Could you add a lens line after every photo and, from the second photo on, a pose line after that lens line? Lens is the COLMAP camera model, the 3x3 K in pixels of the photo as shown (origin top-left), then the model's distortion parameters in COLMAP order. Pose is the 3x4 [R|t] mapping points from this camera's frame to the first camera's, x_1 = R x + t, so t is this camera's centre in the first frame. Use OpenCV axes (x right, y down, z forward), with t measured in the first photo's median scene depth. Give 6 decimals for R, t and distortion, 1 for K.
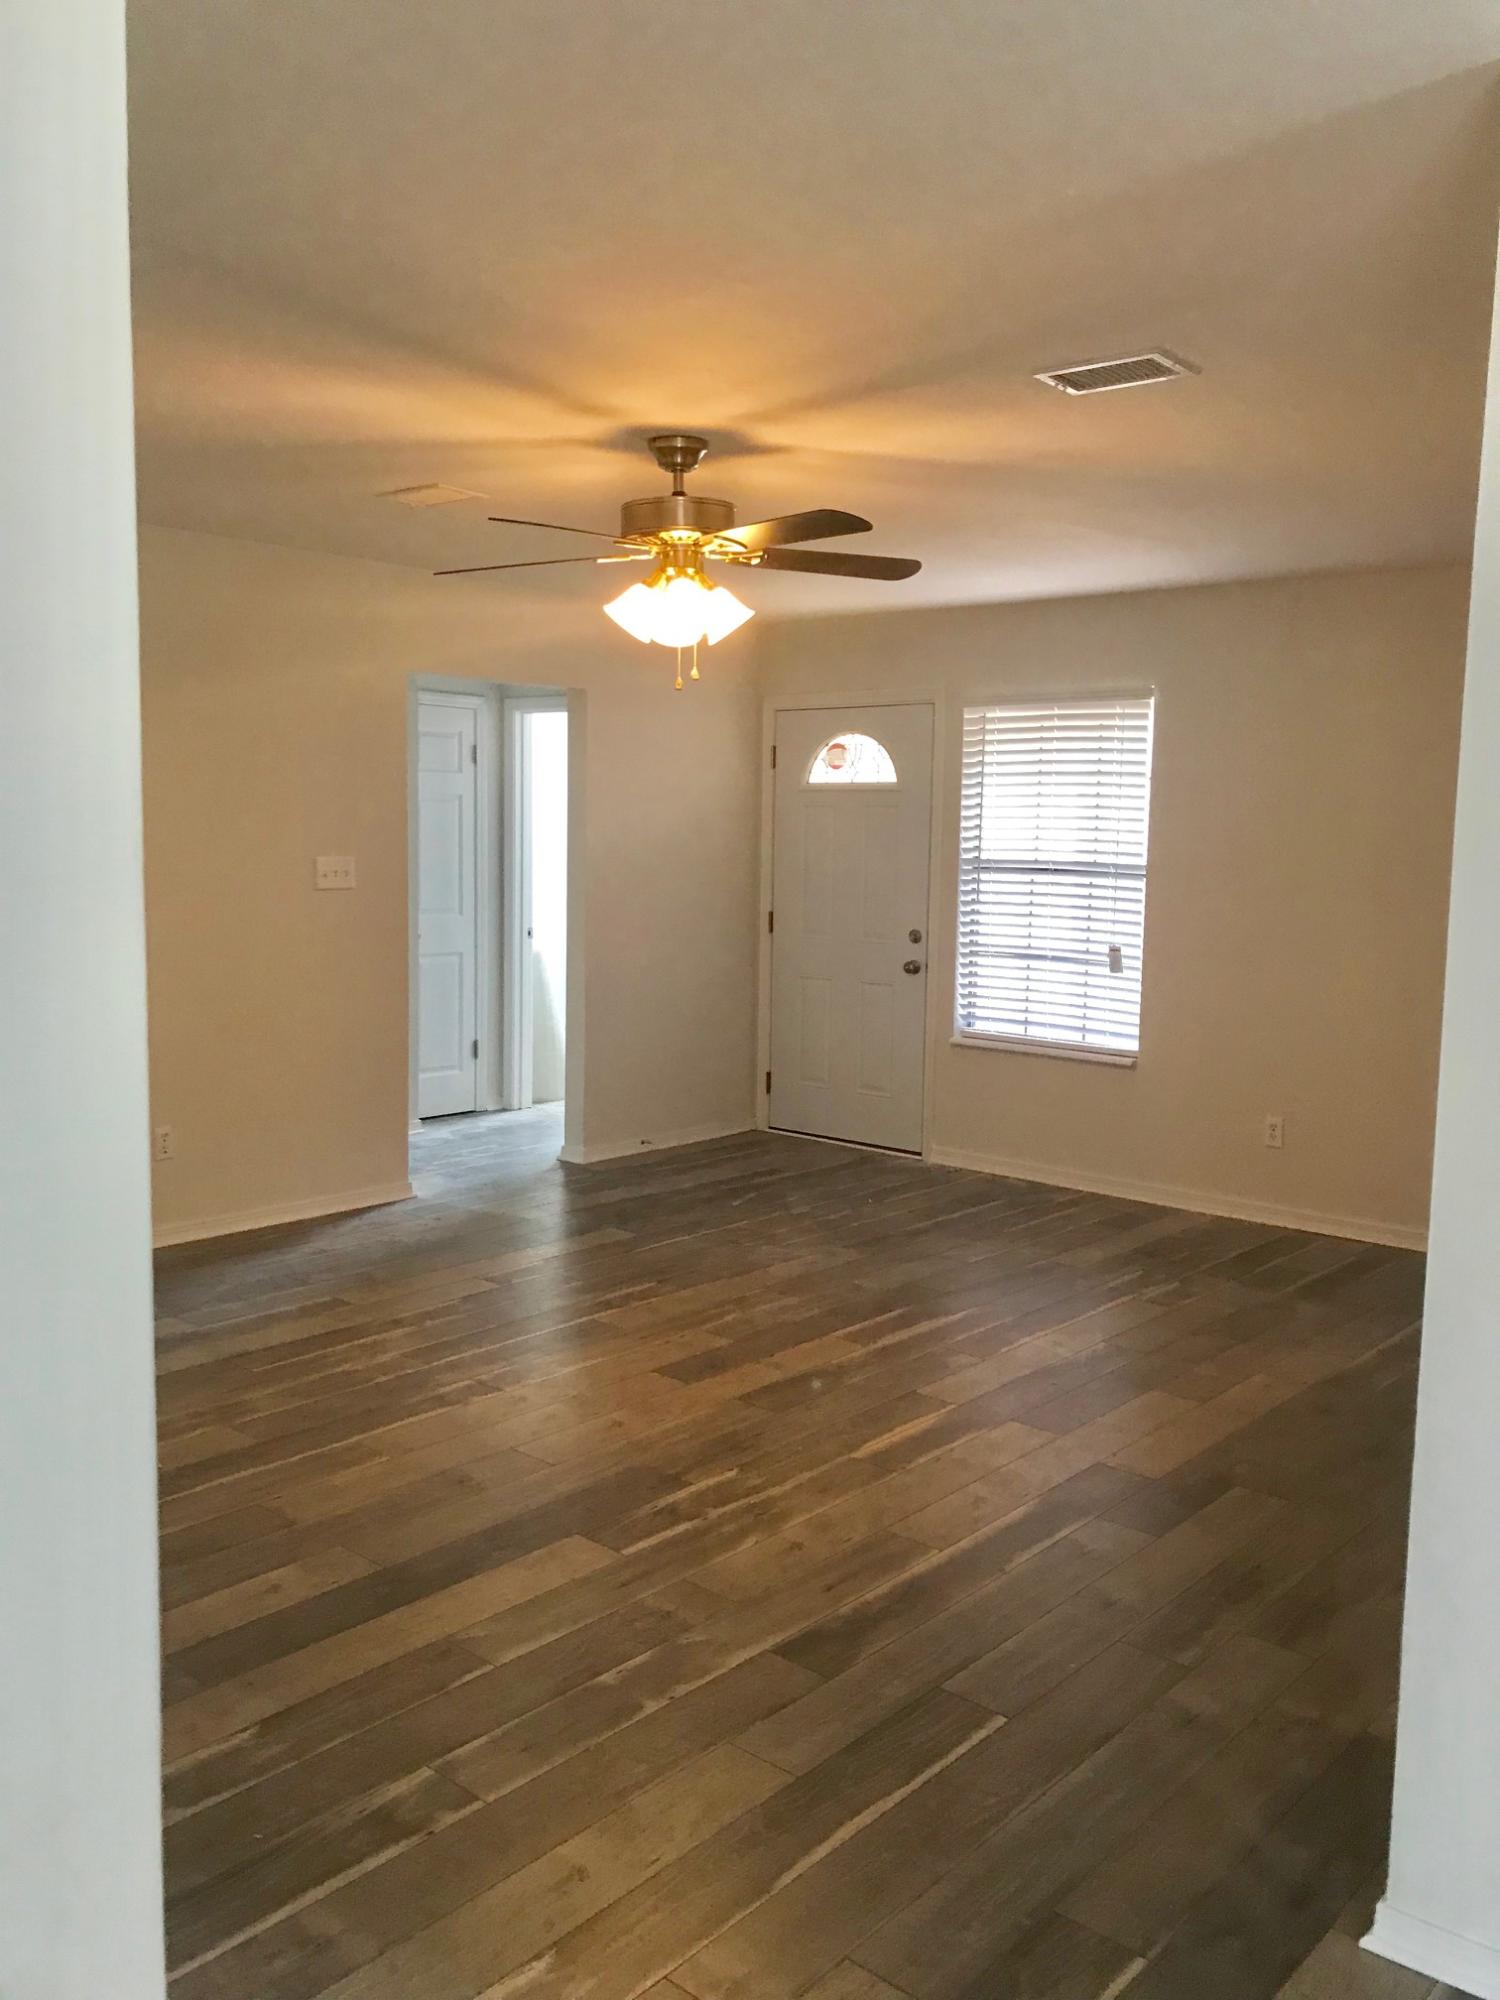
lens RADIAL K [[1637.0, 0, 748.6], [0, 1637.0, 1001.9], [0, 0, 1]] dist [0.048782, -0.060268]
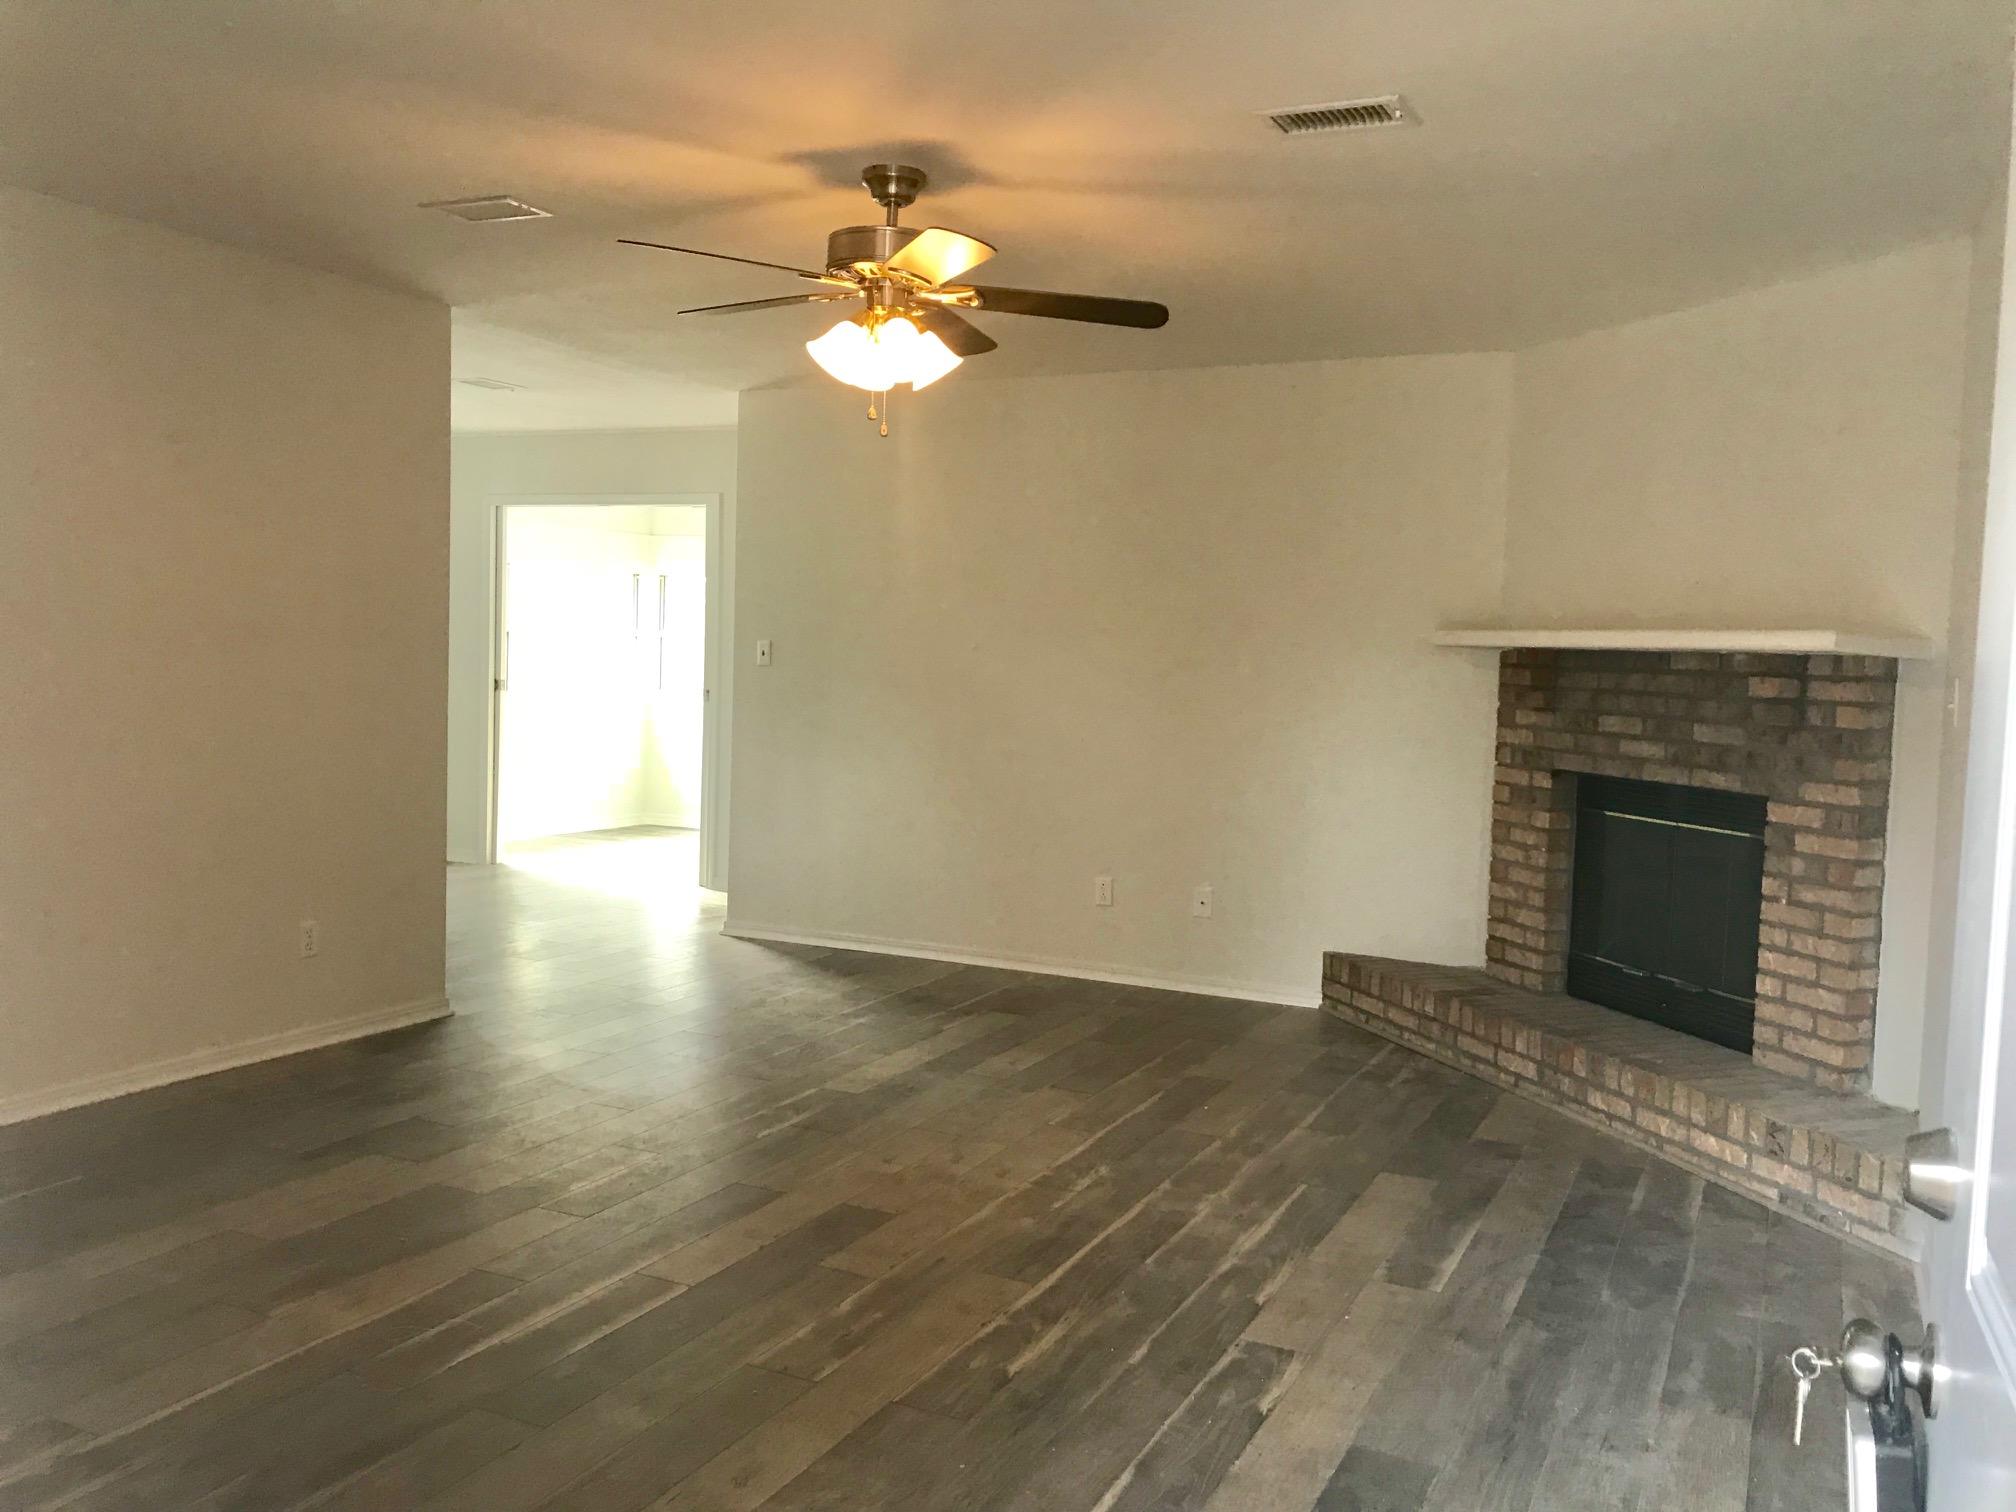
lens RADIAL K [[1650.0, 0, 1009.6], [0, 1650.0, 752.8], [0, 0, 1]] dist [0.048782, -0.060268]
pose [[-0.961848, -0.037698, -0.270975, 0.127235], [-0.083553, 0.983617, 0.159737, -0.155533], [0.260513, 0.176284, -0.949240, 1.799868]]
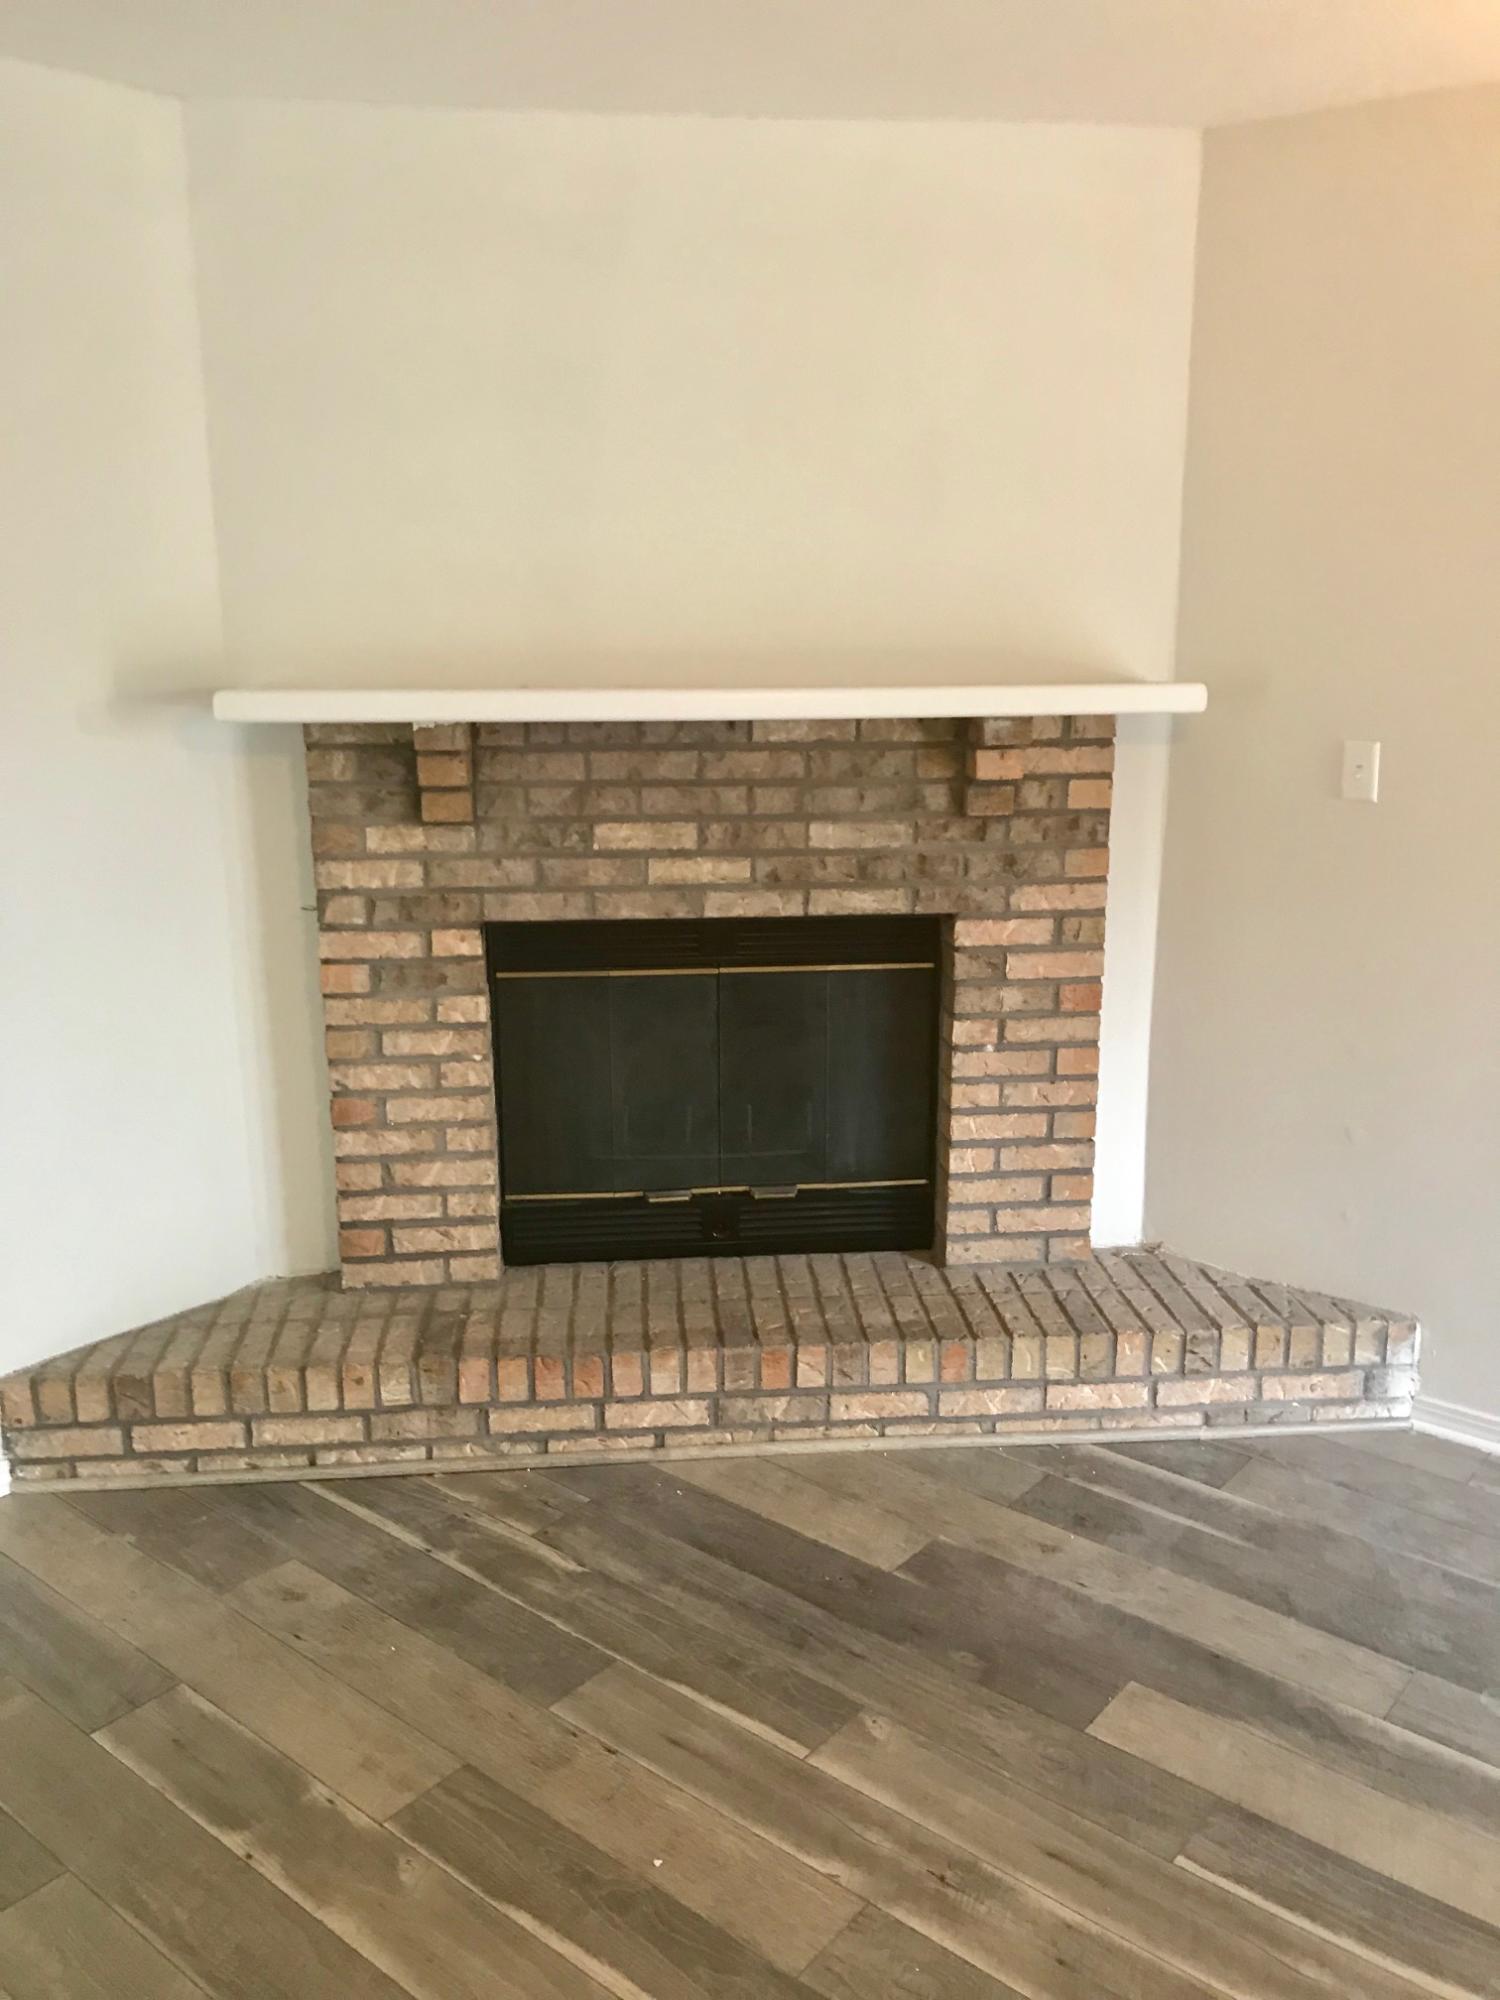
lens RADIAL K [[1637.0, 0, 752.8], [0, 1637.0, 990.7], [0, 0, 1]] dist [0.048782, -0.060268]
pose [[0.028462, 0.206483, -0.978036, 0.114582], [-0.101349, 0.973986, 0.202679, -0.108655], [0.994444, 0.093354, 0.048648, 0.824579]]
